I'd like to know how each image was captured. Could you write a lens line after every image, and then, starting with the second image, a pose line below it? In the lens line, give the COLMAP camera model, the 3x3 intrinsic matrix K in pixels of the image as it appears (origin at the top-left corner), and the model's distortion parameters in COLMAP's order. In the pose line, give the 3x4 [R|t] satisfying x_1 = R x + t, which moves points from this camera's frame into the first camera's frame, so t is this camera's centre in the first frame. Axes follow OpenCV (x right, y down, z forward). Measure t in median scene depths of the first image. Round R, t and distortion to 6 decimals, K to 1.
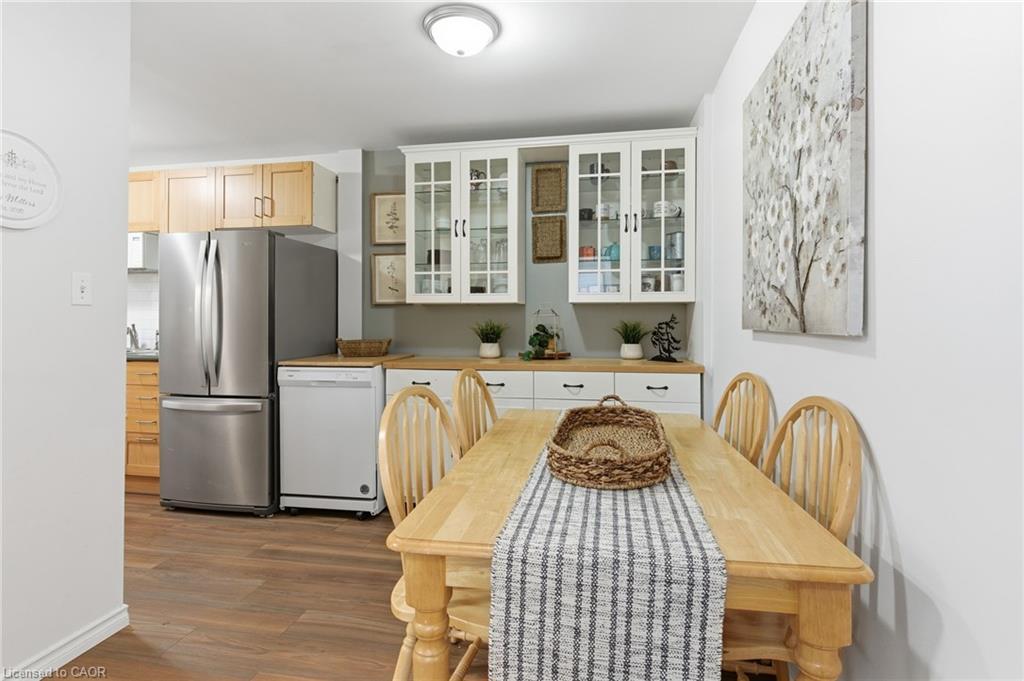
lens RADIAL K [[495.8, 0, 514.1], [0, 495.8, 324.8], [0, 0, 1]] dist [0.000872, -0.000078]
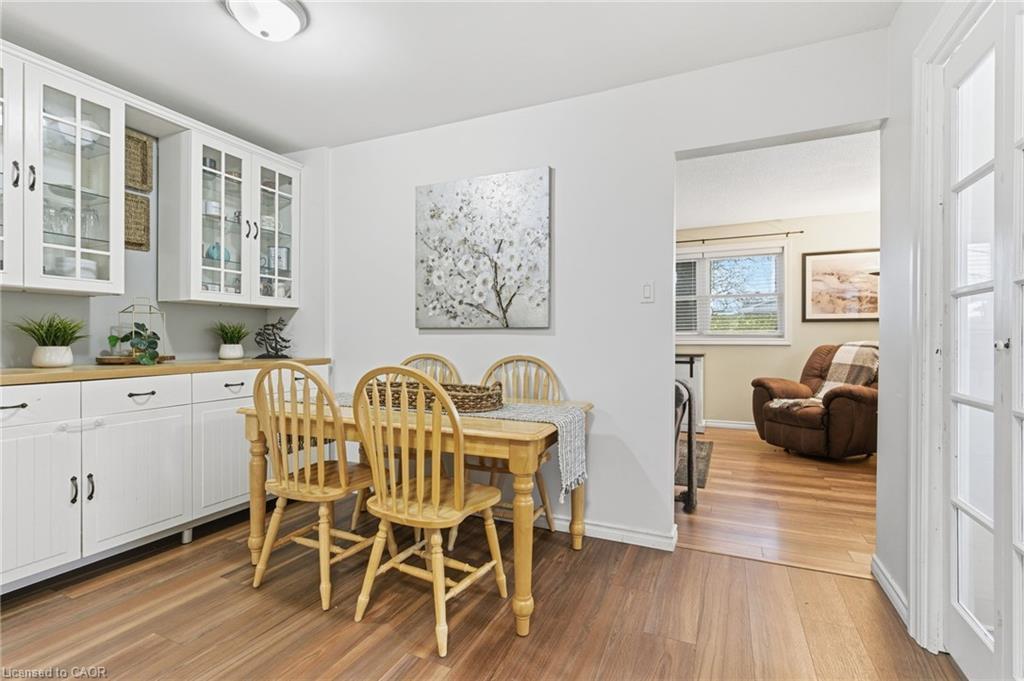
lens RADIAL K [[469.4, 0, 512.0], [0, 469.4, 340.5], [0, 0, 1]] dist [0.005281, -0.001150]
pose [[0.241526, -0.003159, 0.970389, -0.607114], [0.000649, 0.999995, 0.003093, 0.029305], [-0.970394, -0.000117, 0.241527, 0.211430]]
